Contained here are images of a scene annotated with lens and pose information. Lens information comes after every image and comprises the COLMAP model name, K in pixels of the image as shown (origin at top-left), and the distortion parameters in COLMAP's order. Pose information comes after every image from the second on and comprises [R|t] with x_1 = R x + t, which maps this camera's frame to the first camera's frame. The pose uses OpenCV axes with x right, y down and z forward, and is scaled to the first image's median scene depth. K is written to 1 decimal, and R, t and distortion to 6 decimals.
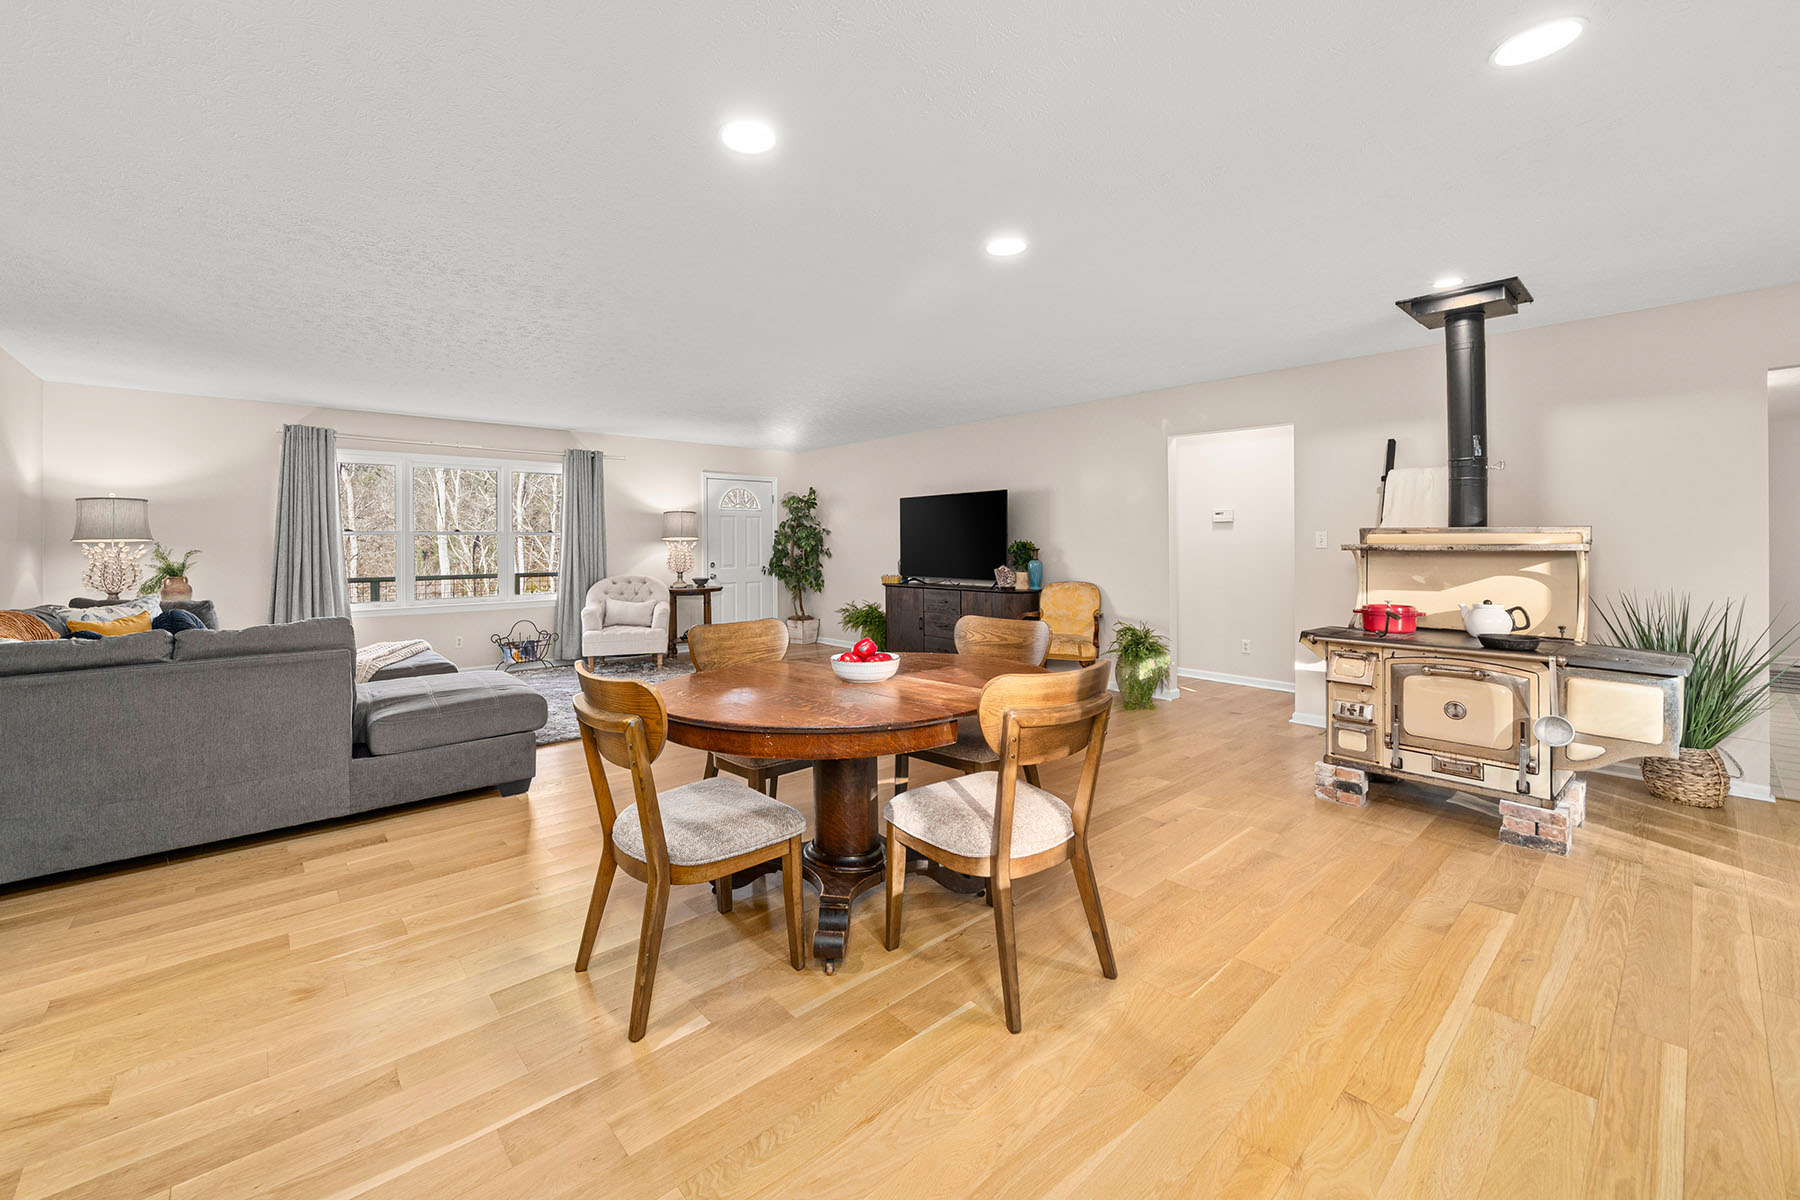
lens RADIAL K [[719.2, 0, 892.9], [0, 719.2, 543.3], [0, 0, 1]] dist [-0.000663, -0.000169]
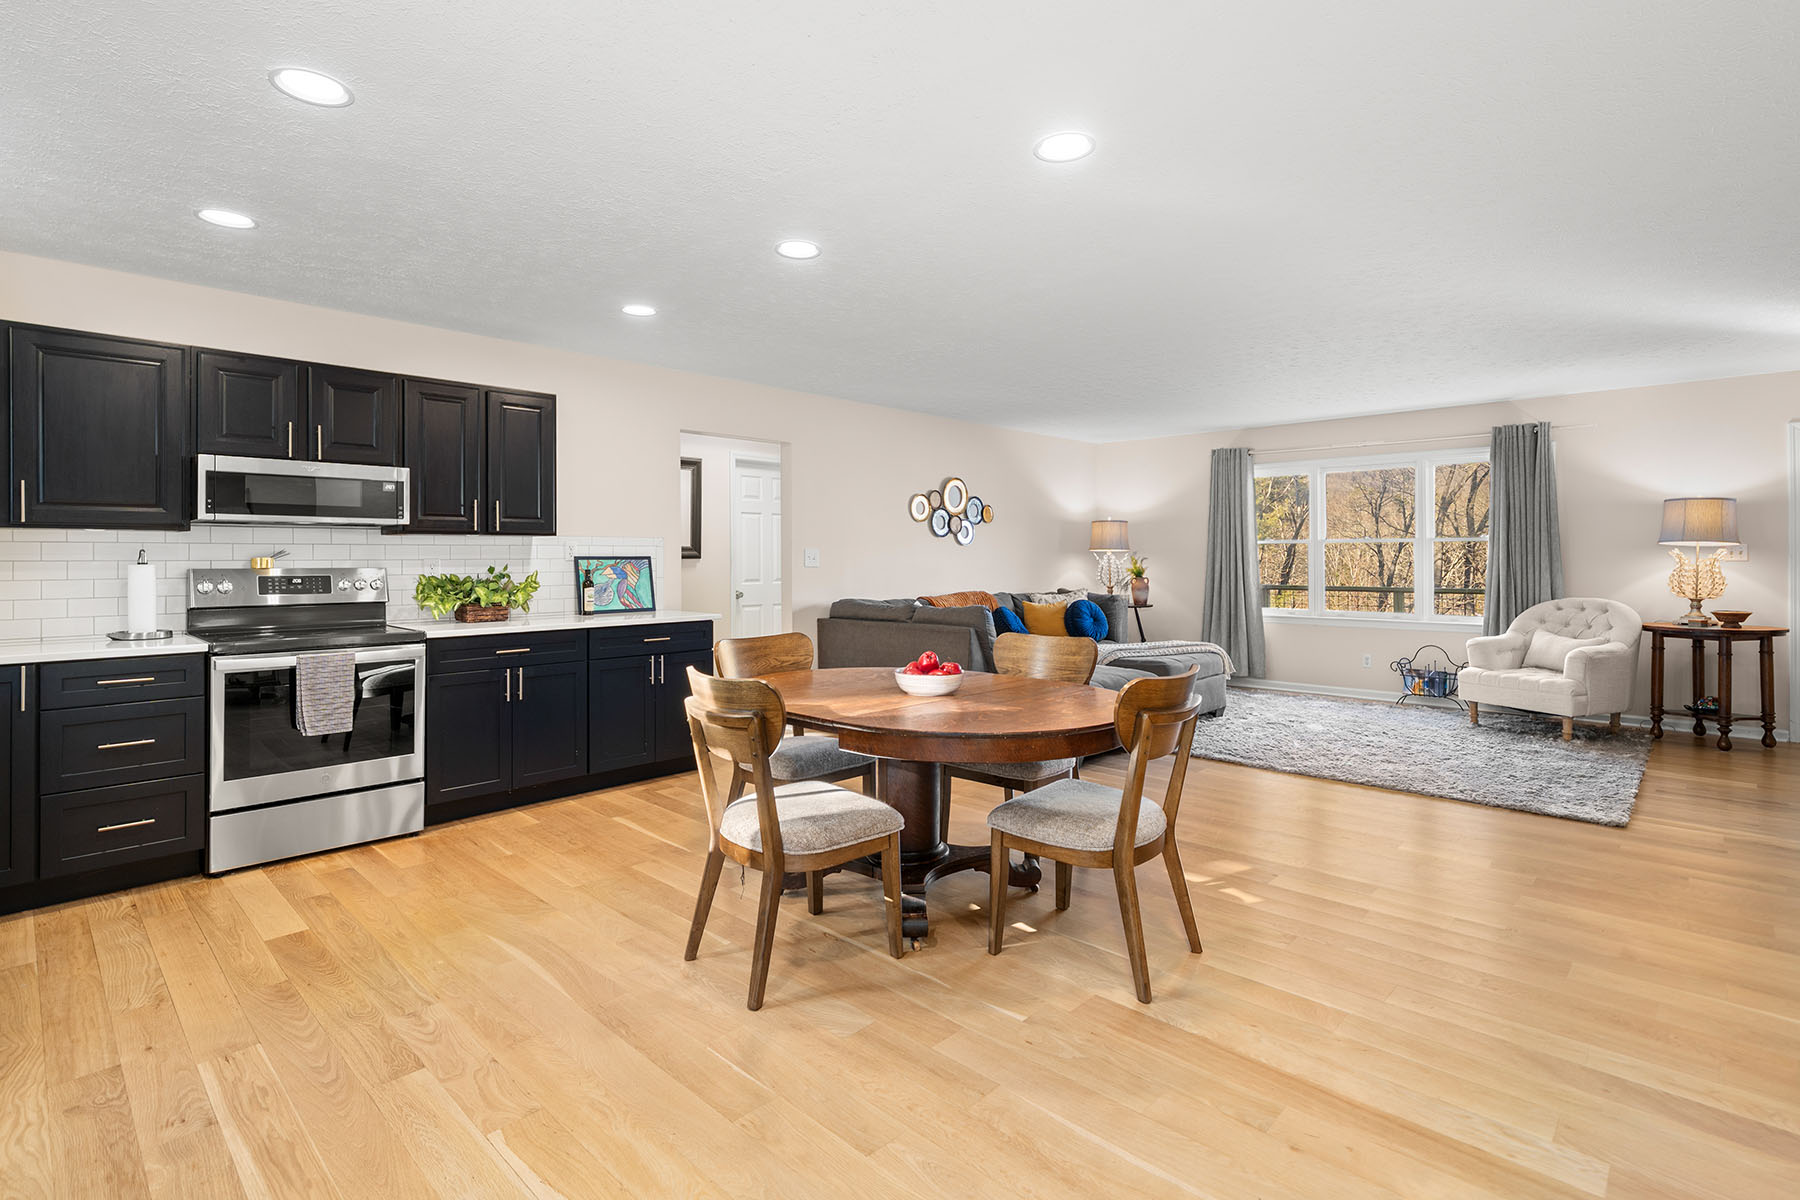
lens RADIAL K [[862.3, 0, 898.0], [0, 862.3, 552.7], [0, 0, 1]] dist [0.003109, 0.000458]
pose [[0.079283, -0.000177, -0.996852, 0.470137], [0.005084, 0.999987, 0.000226, -0.002188], [0.996839, -0.005086, 0.079283, 0.353163]]
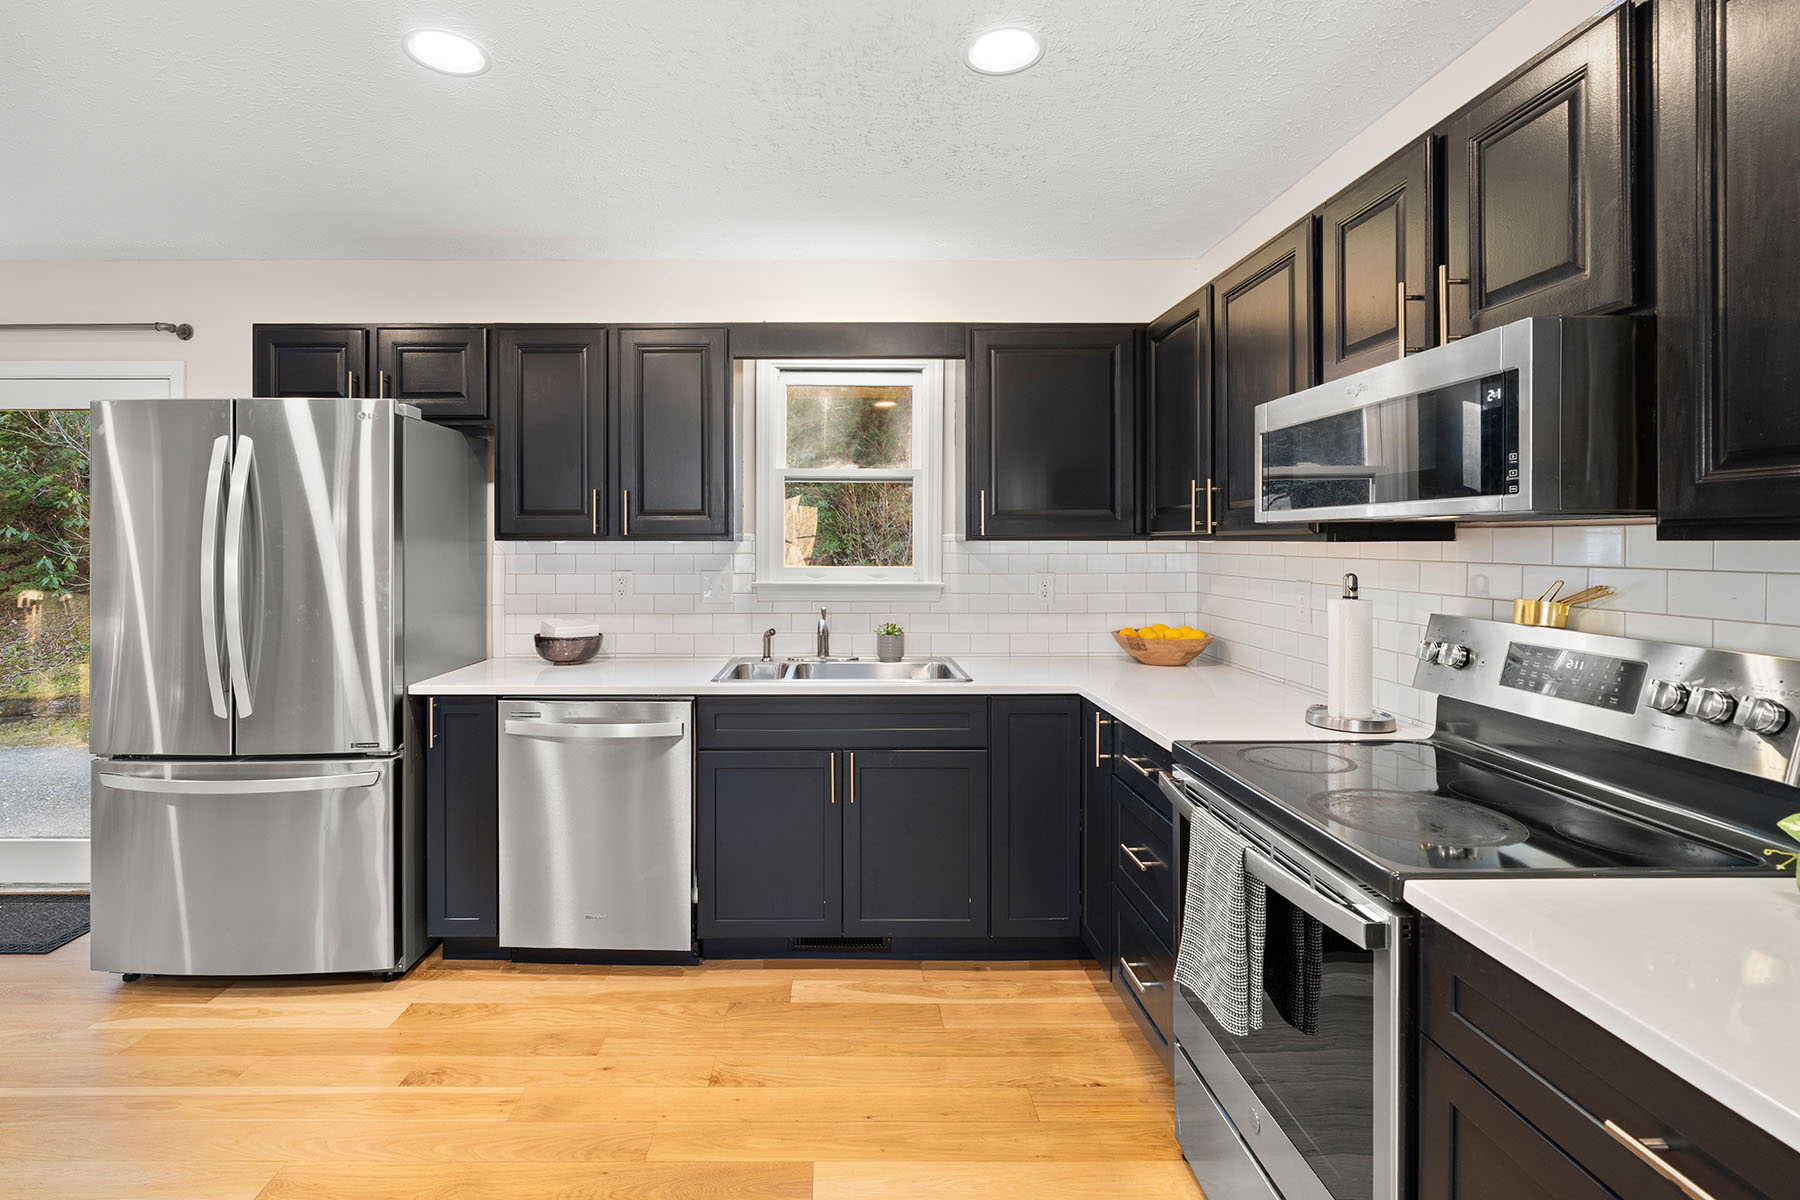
lens RADIAL K [[878.1, 0, 851.4], [0, 878.1, 529.9], [0, 0, 1]] dist [-0.003286, -0.000228]
pose [[-0.761799, 0.007485, 0.647771, -0.201378], [0.002859, 0.999962, -0.008193, -0.022406], [-0.647807, -0.004389, -0.761791, 0.290286]]
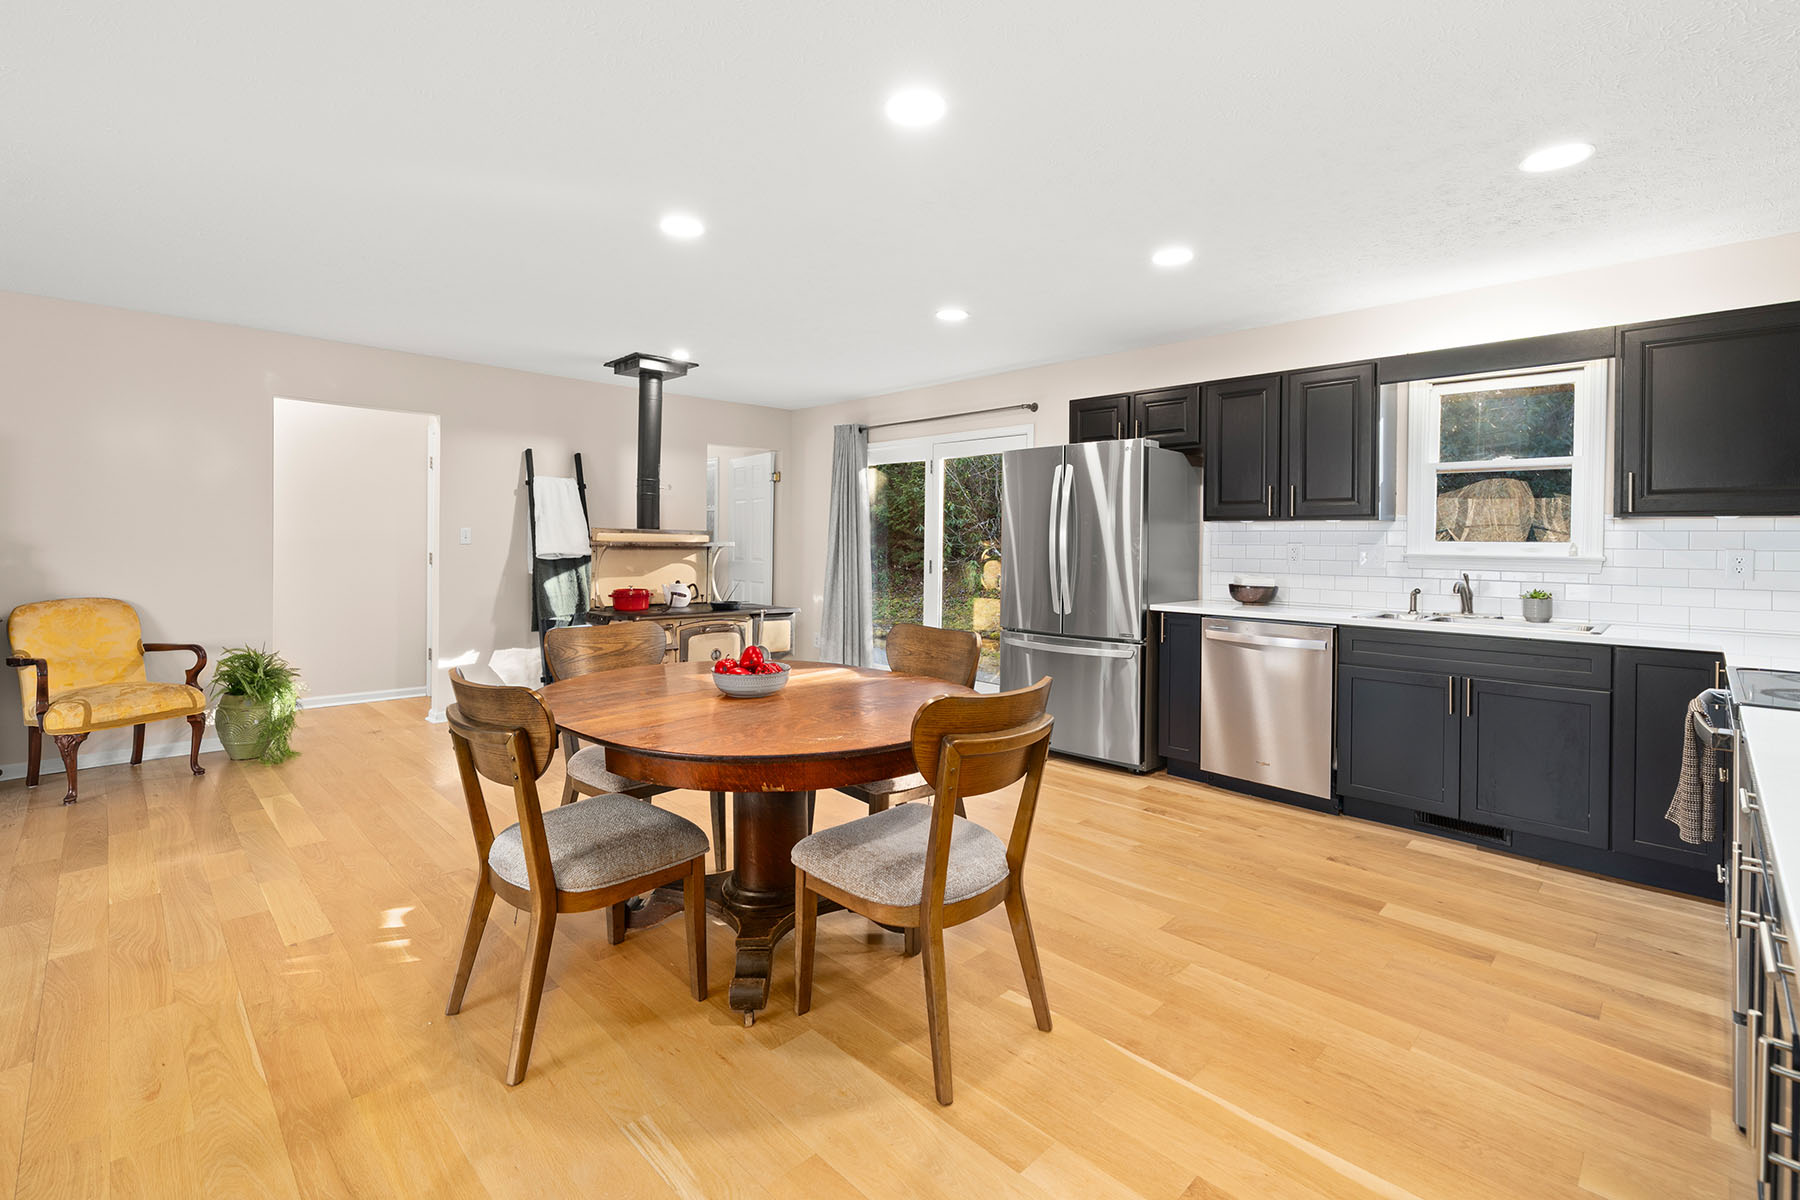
lens RADIAL K [[793.4, 0, 854.4], [0, 793.4, 542.2], [0, 0, 1]] dist [-0.010241, -0.000369]
pose [[-0.029068, 0.000948, 0.999577, -0.414349], [-0.009673, 0.999952, -0.001230, 0.000733], [-0.999531, -0.009705, -0.029057, 0.370424]]
